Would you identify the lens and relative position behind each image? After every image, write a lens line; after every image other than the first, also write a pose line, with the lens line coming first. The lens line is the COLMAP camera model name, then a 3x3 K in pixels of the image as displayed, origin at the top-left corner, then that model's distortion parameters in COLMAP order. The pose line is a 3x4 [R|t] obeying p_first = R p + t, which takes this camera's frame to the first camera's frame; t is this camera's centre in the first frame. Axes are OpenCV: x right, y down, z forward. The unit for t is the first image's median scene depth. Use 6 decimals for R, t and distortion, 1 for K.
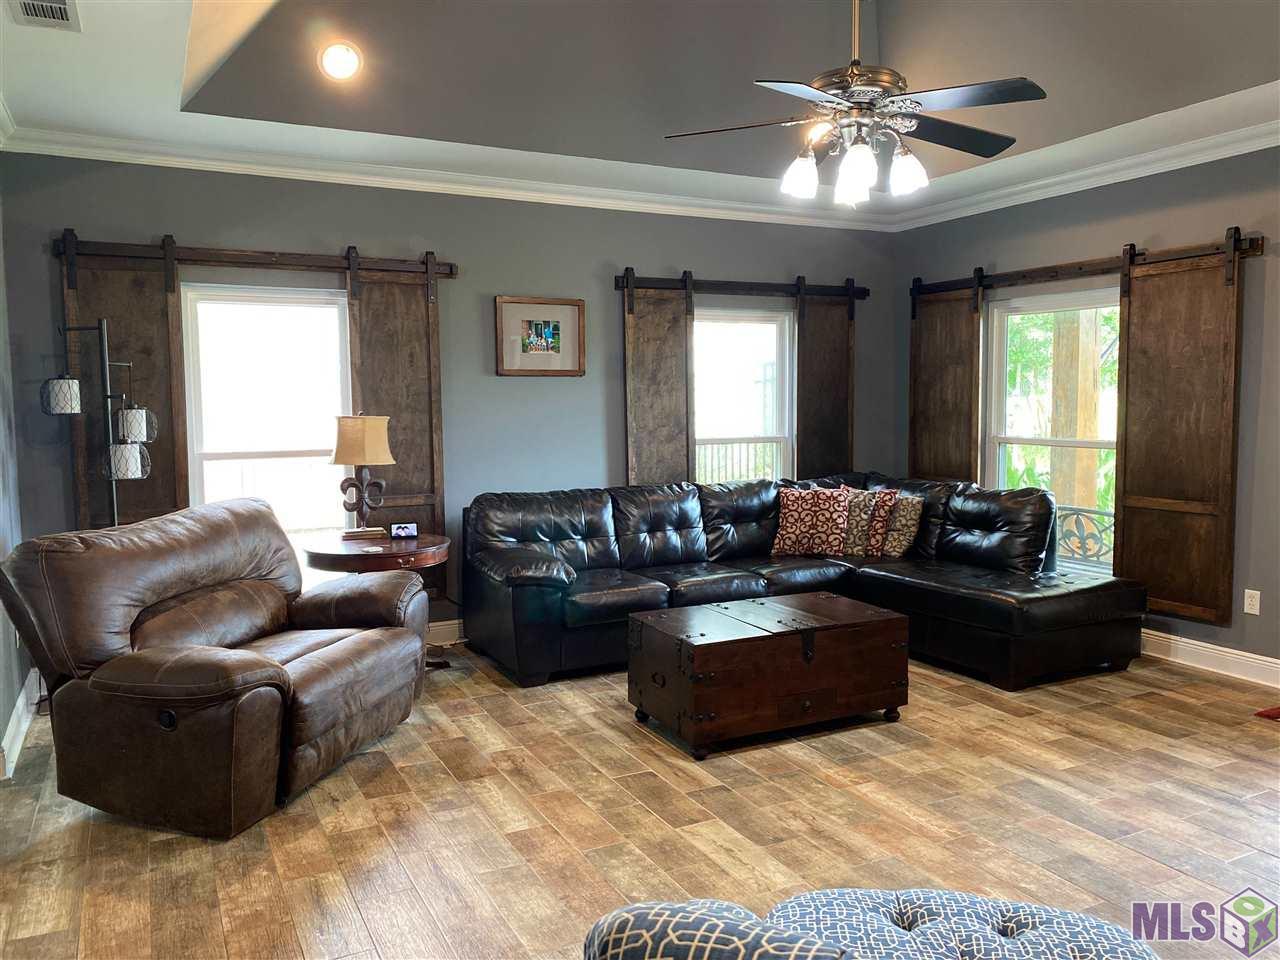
lens RADIAL K [[966.9, 0, 648.4], [0, 966.9, 462.0], [0, 0, 1]] dist [0.053103, -0.060138]
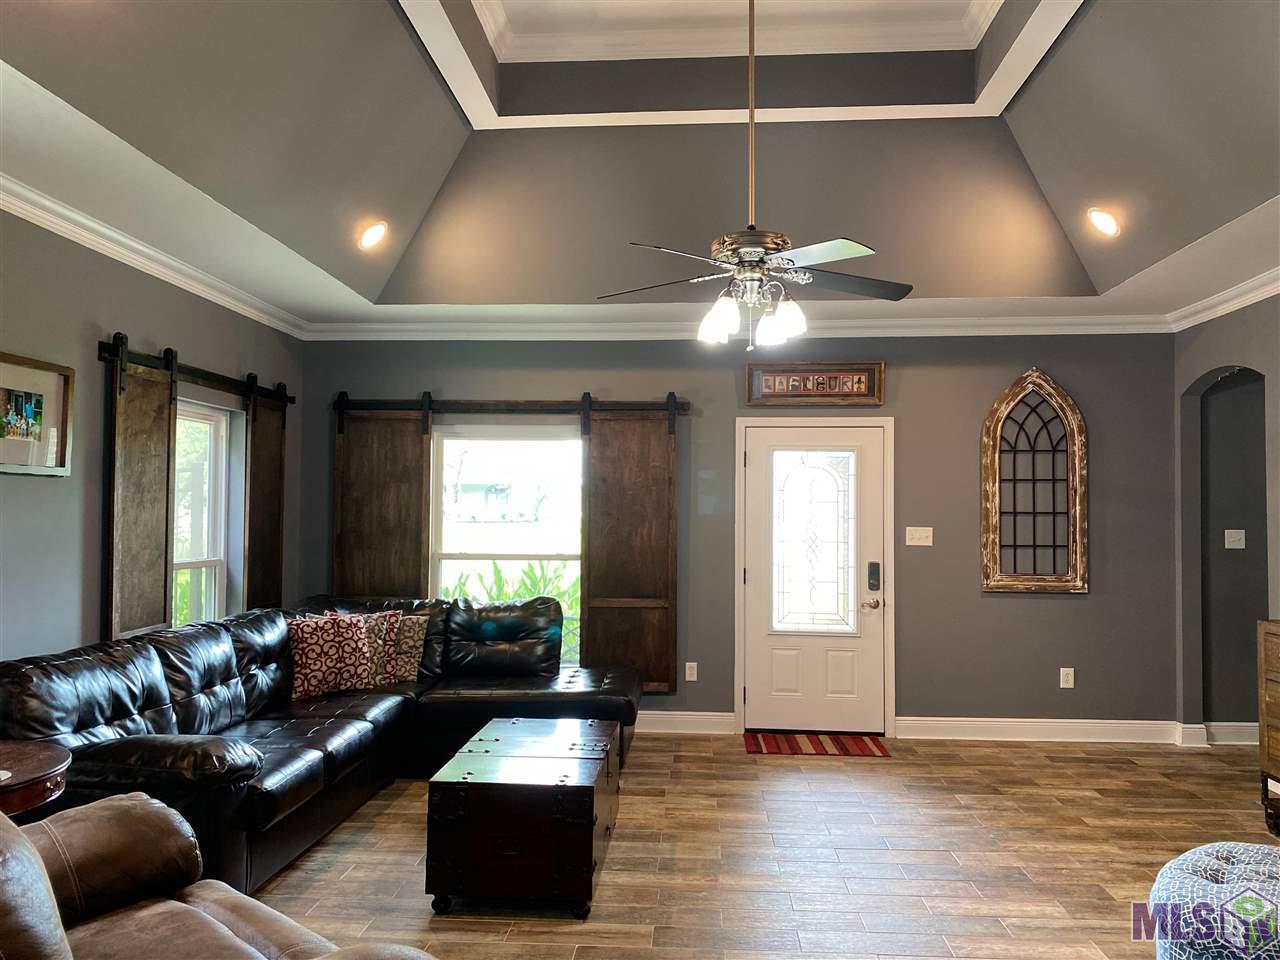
lens RADIAL K [[966.9, 0, 642.1], [0, 966.9, 454.2], [0, 0, 1]] dist [0.053103, -0.060138]
pose [[0.514545, 0.066283, 0.854898, -0.460737], [0.048122, 0.993204, -0.105970, -0.011735], [-0.856112, 0.095666, 0.507859, 0.298198]]
